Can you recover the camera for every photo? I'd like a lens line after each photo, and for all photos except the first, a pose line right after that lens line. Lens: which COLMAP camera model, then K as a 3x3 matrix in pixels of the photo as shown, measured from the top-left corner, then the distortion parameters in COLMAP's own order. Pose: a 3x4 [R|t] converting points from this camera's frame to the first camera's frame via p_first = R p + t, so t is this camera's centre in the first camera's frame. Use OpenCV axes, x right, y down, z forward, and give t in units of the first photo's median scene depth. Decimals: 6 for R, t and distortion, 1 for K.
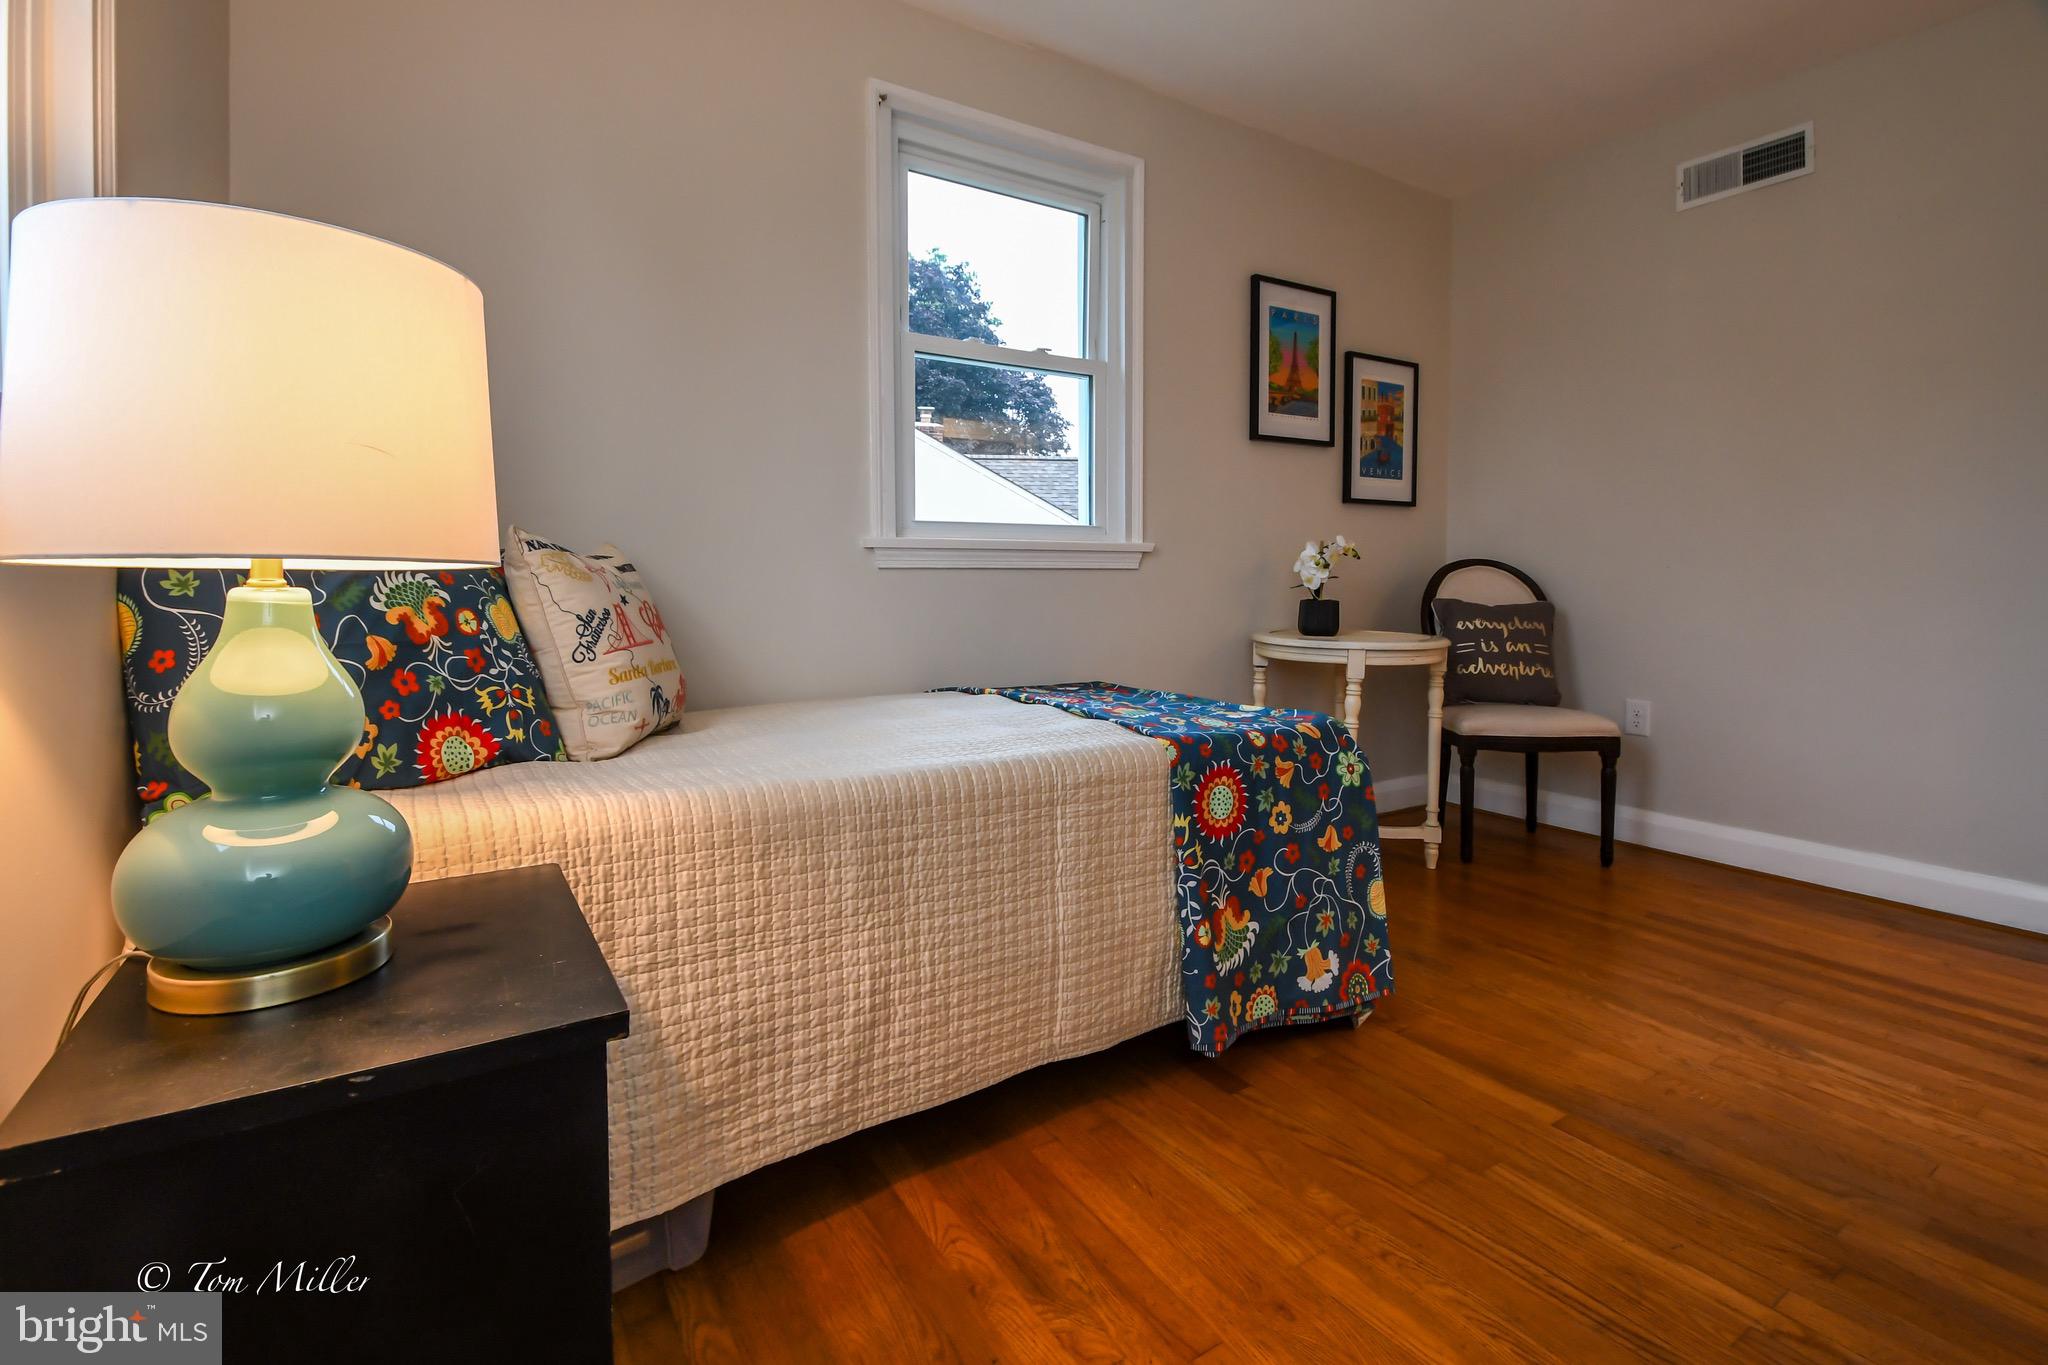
lens RADIAL K [[947.4, 0, 1050.3], [0, 947.4, 587.2], [0, 0, 1]] dist [0.000527, -0.001227]
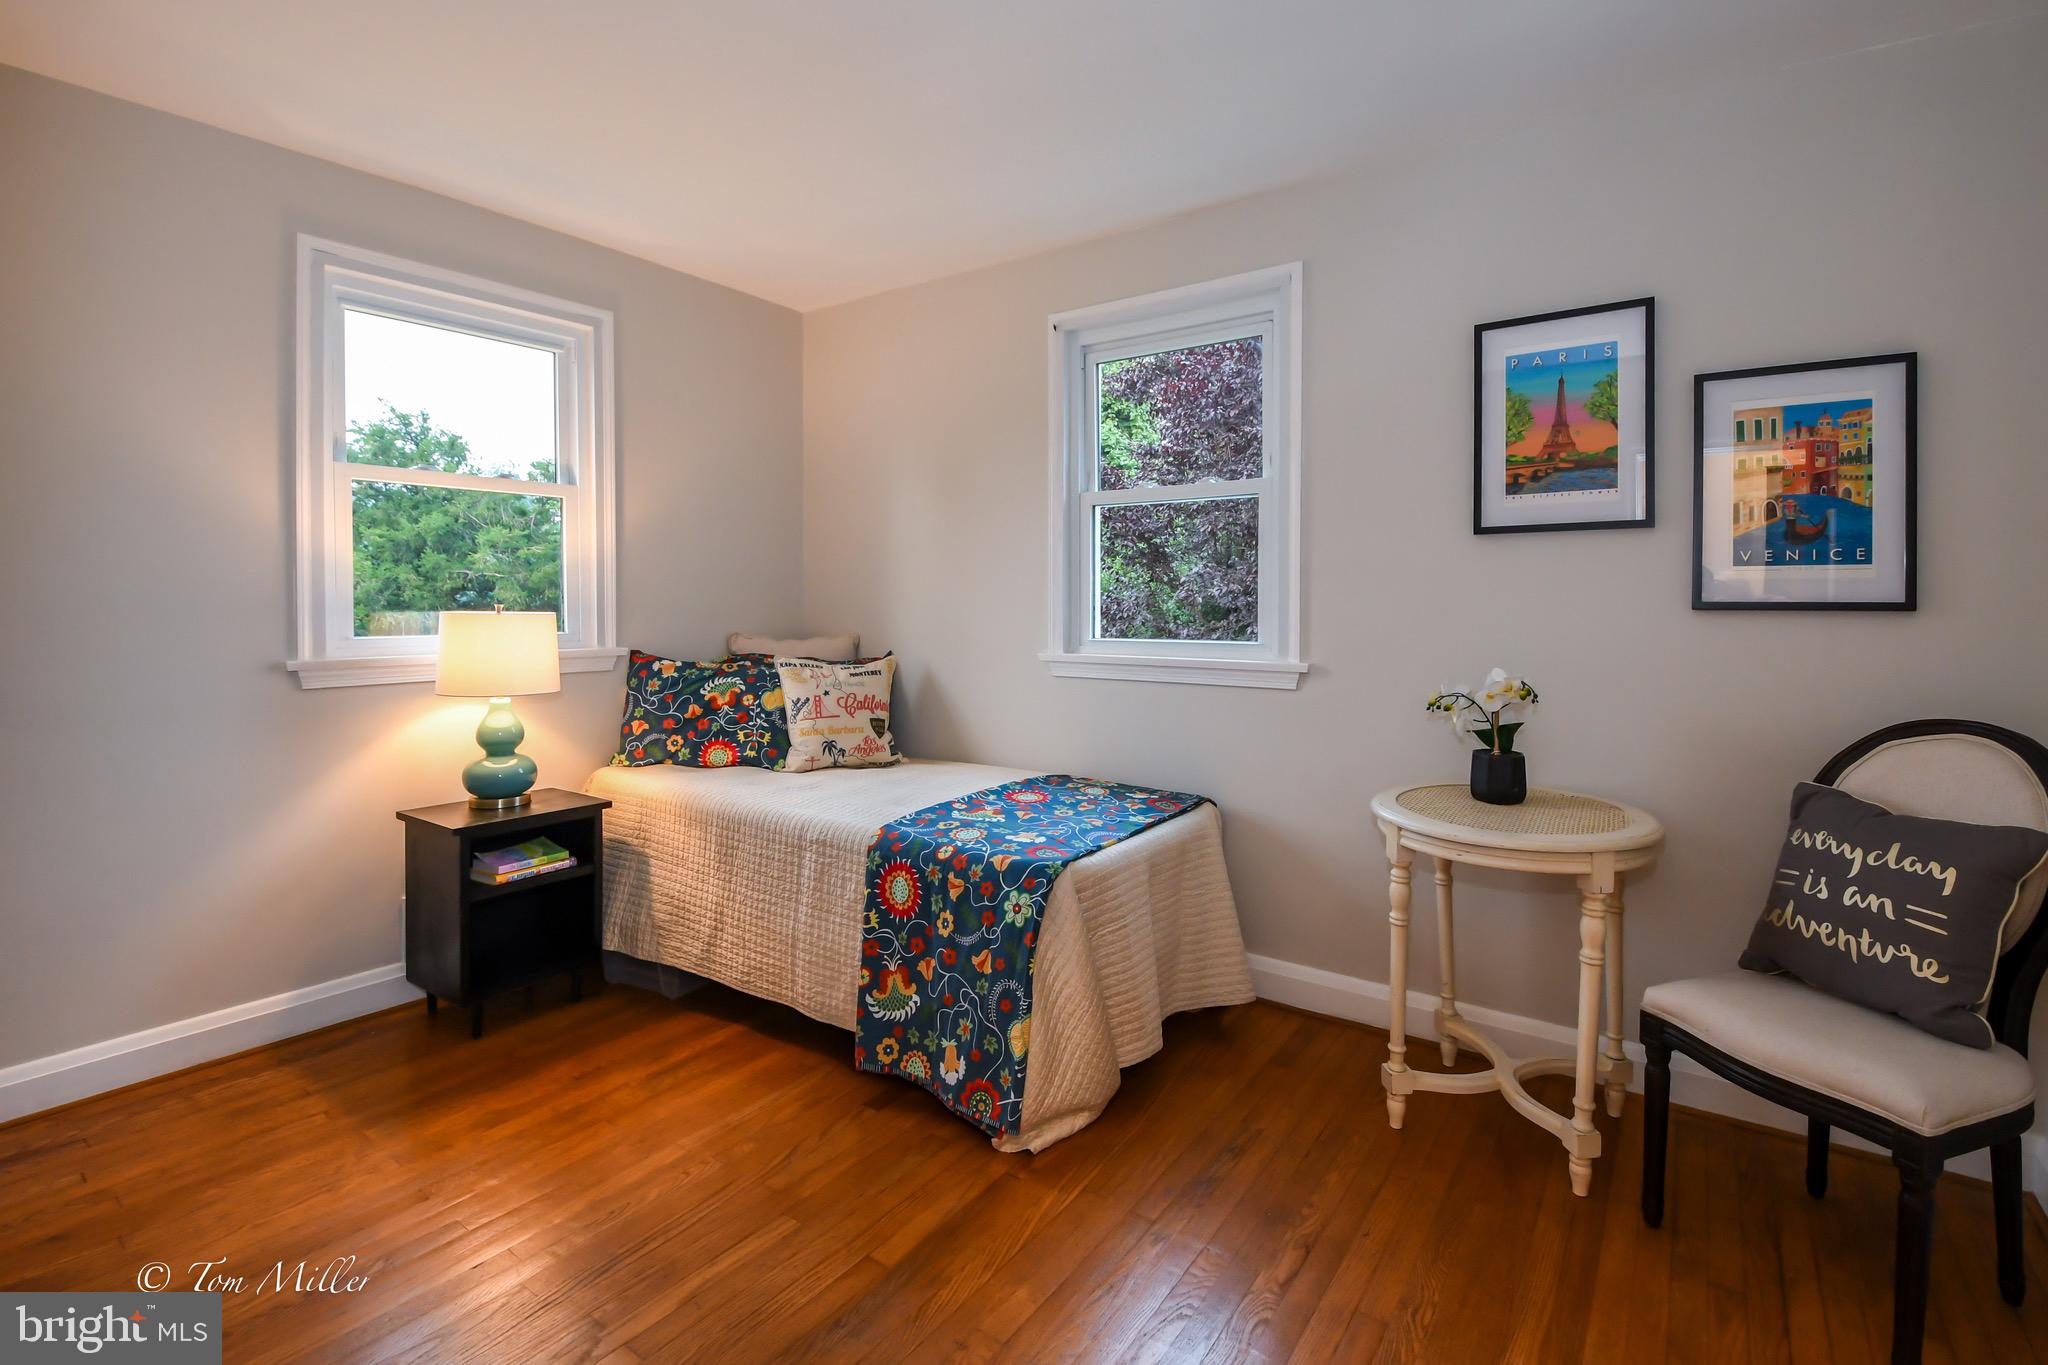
lens RADIAL K [[947.4, 0, 1050.3], [0, 947.4, 587.2], [0, 0, 1]] dist [0.000527, -0.001227]
pose [[0.373203, -0.012352, -0.927667, 1.410735], [-0.015467, 0.999690, -0.019534, -0.160480], [0.927621, 0.021638, 0.372896, 0.666726]]
